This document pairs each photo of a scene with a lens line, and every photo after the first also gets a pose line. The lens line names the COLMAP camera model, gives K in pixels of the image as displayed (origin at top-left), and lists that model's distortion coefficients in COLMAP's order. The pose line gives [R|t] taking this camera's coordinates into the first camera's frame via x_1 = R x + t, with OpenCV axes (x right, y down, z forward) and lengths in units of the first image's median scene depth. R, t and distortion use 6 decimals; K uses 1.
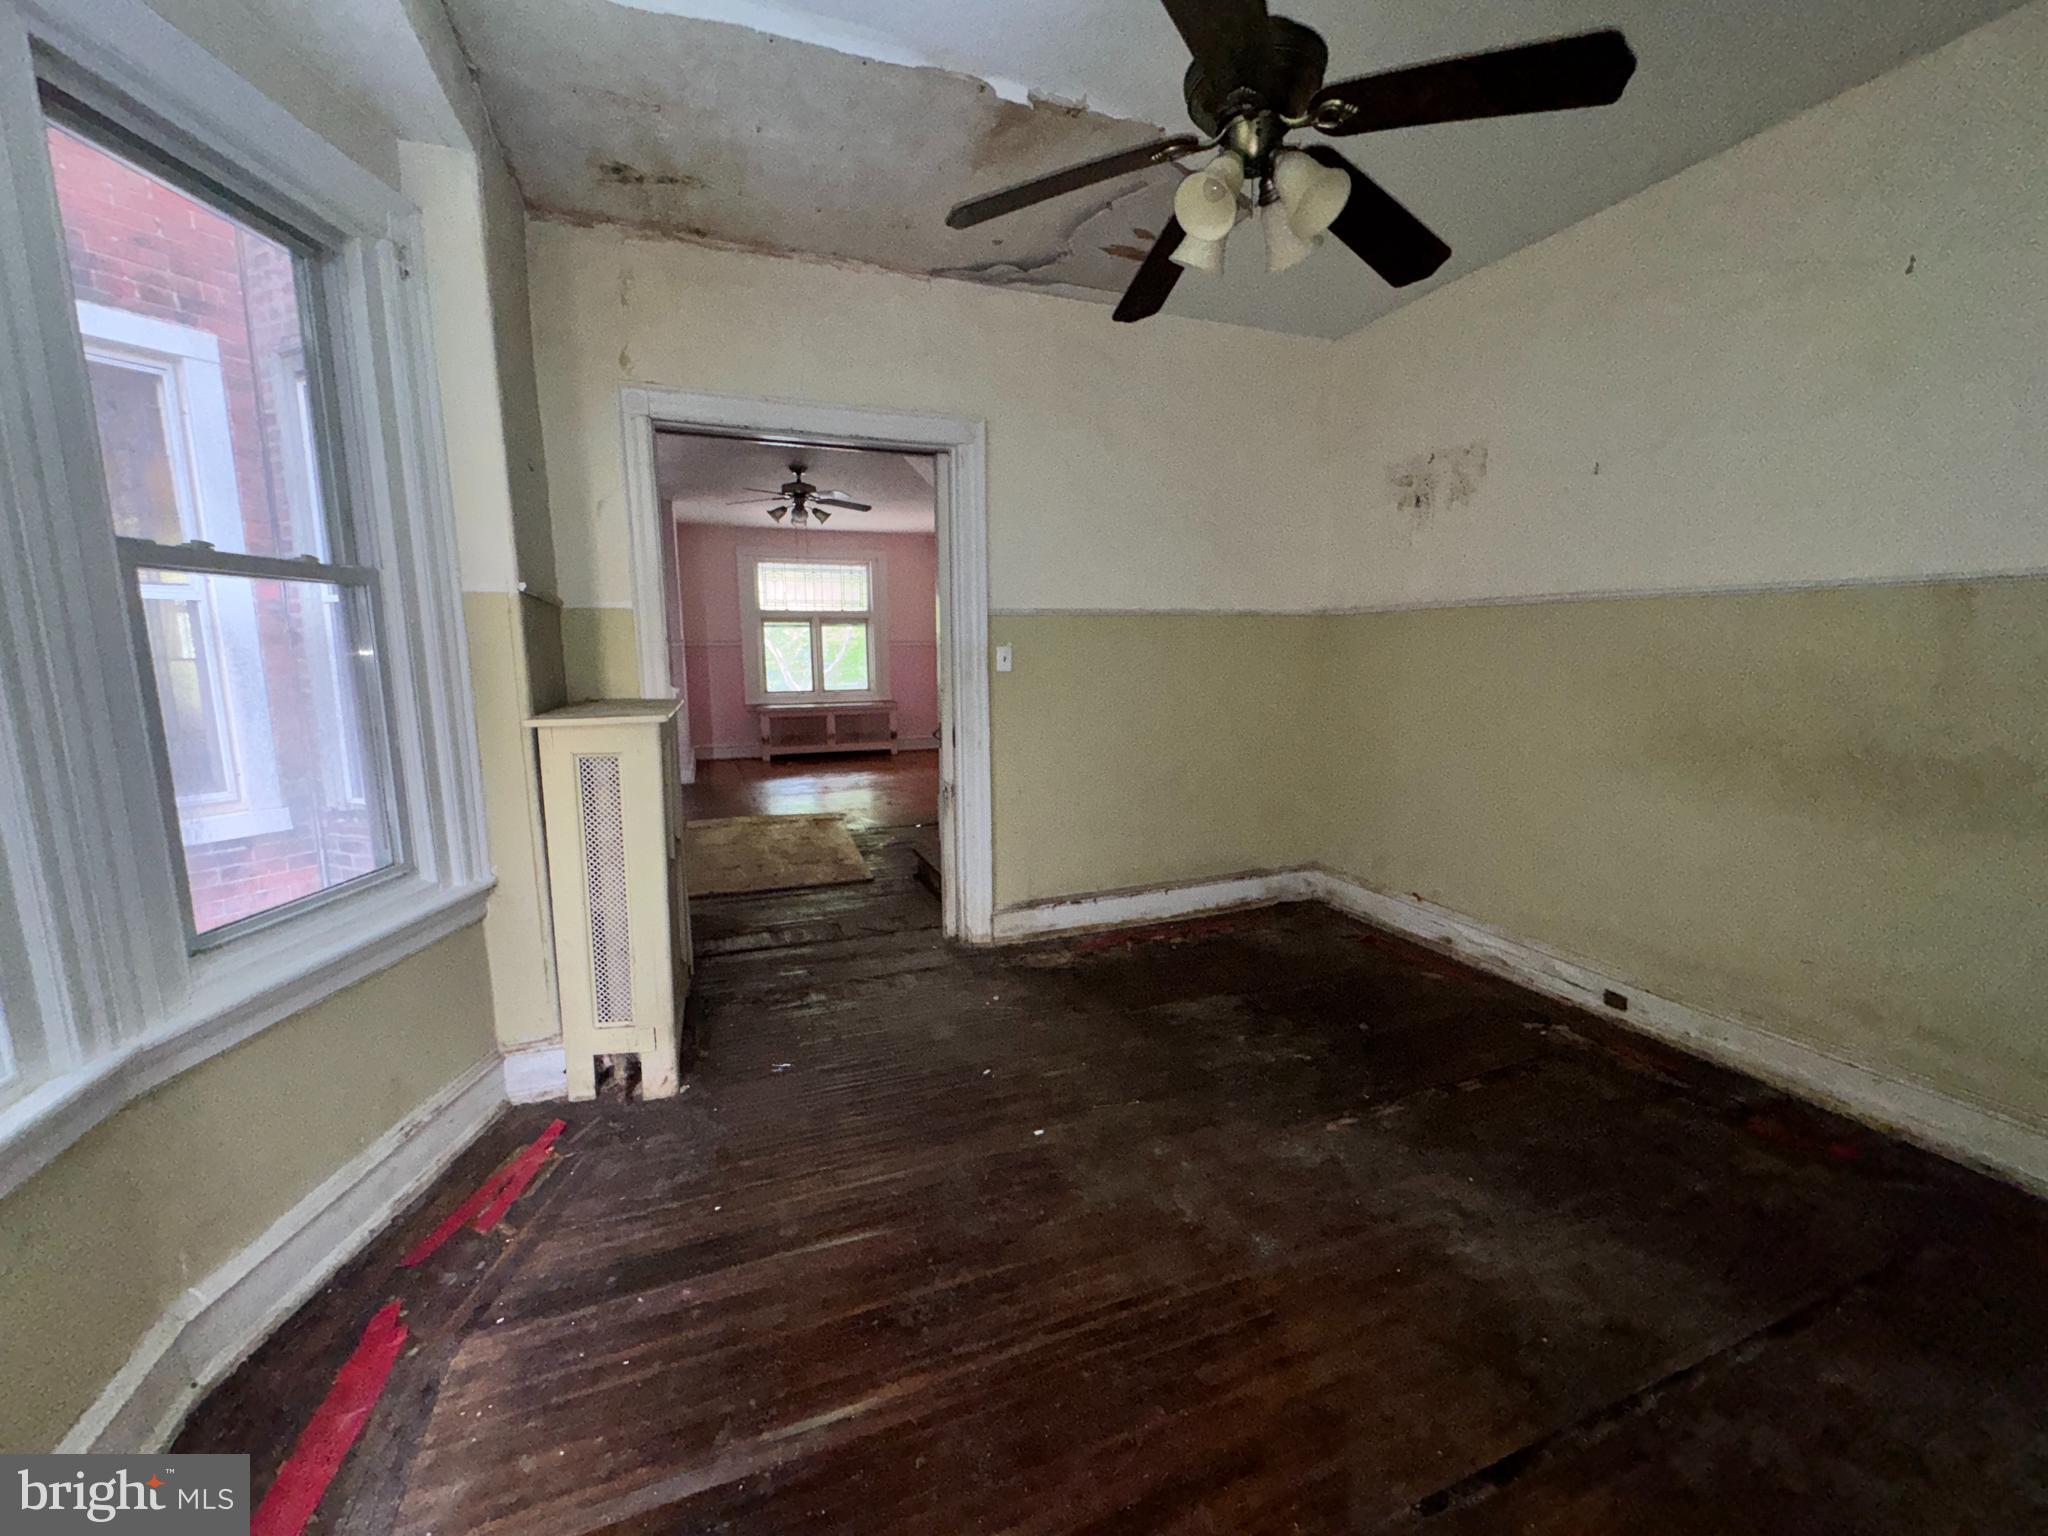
lens RADIAL K [[824.1, 0, 1024.0], [0, 824.1, 768.0], [0, 0, 1]] dist [-0.001401, -0.000138]
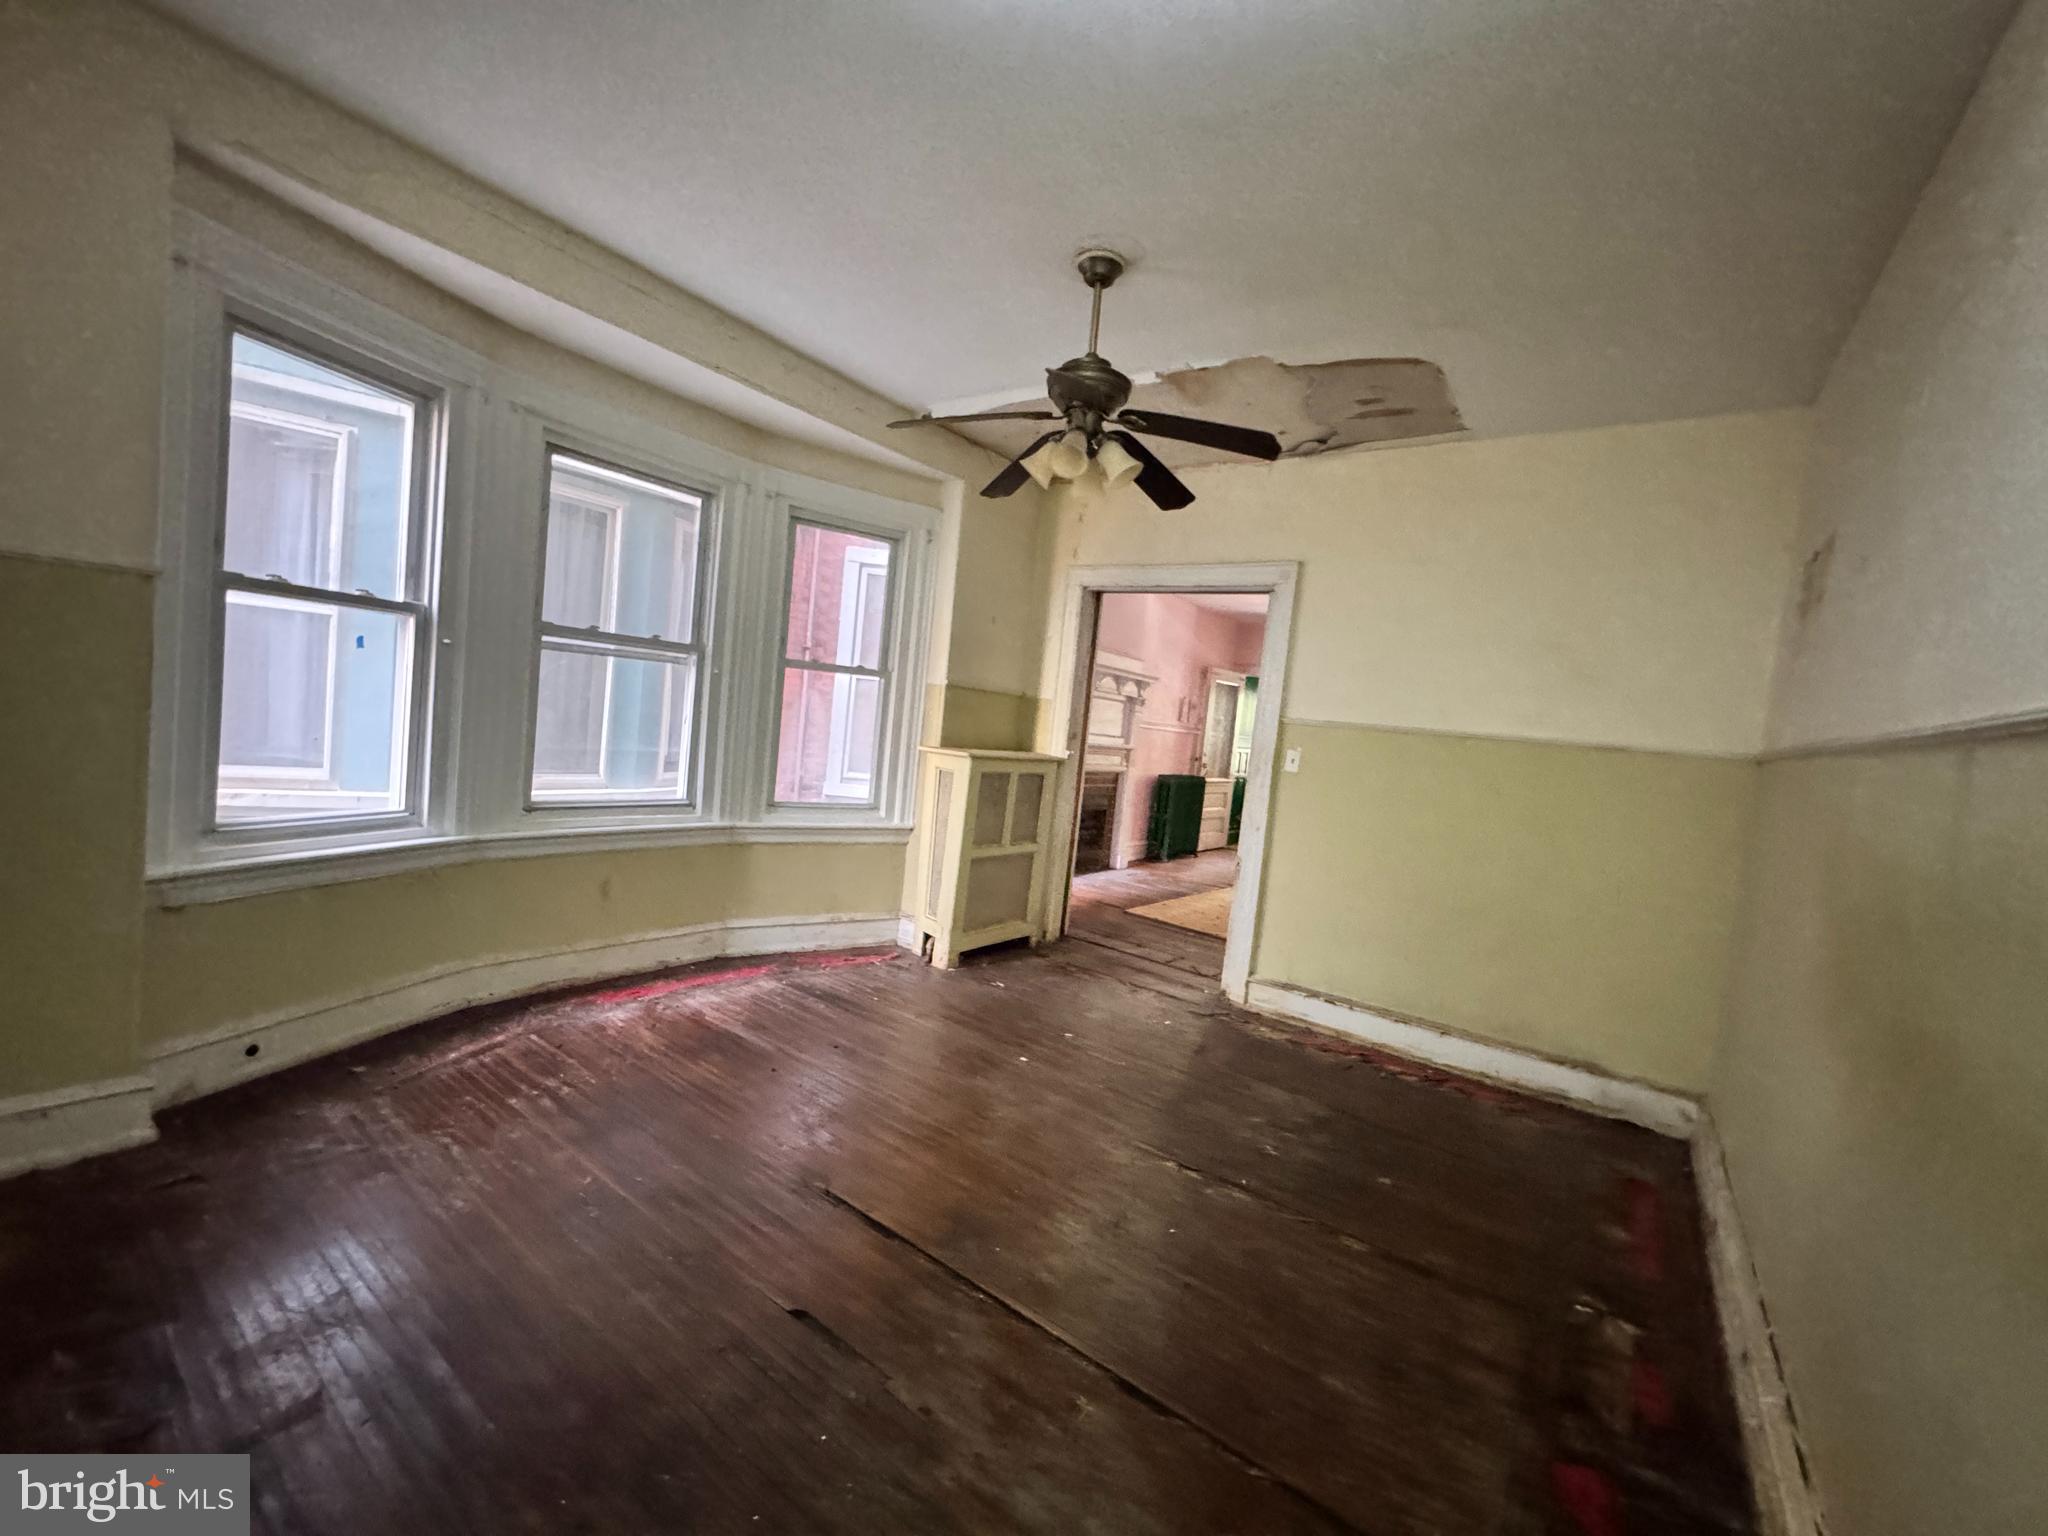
lens RADIAL K [[824.1, 0, 1024.0], [0, 824.1, 768.0], [0, 0, 1]] dist [-0.001401, -0.000138]
pose [[0.534163, 0.114848, -0.837544, 0.738529], [-0.230355, 0.973013, -0.013490, -0.021708], [0.813392, 0.200138, 0.546203, 0.070045]]
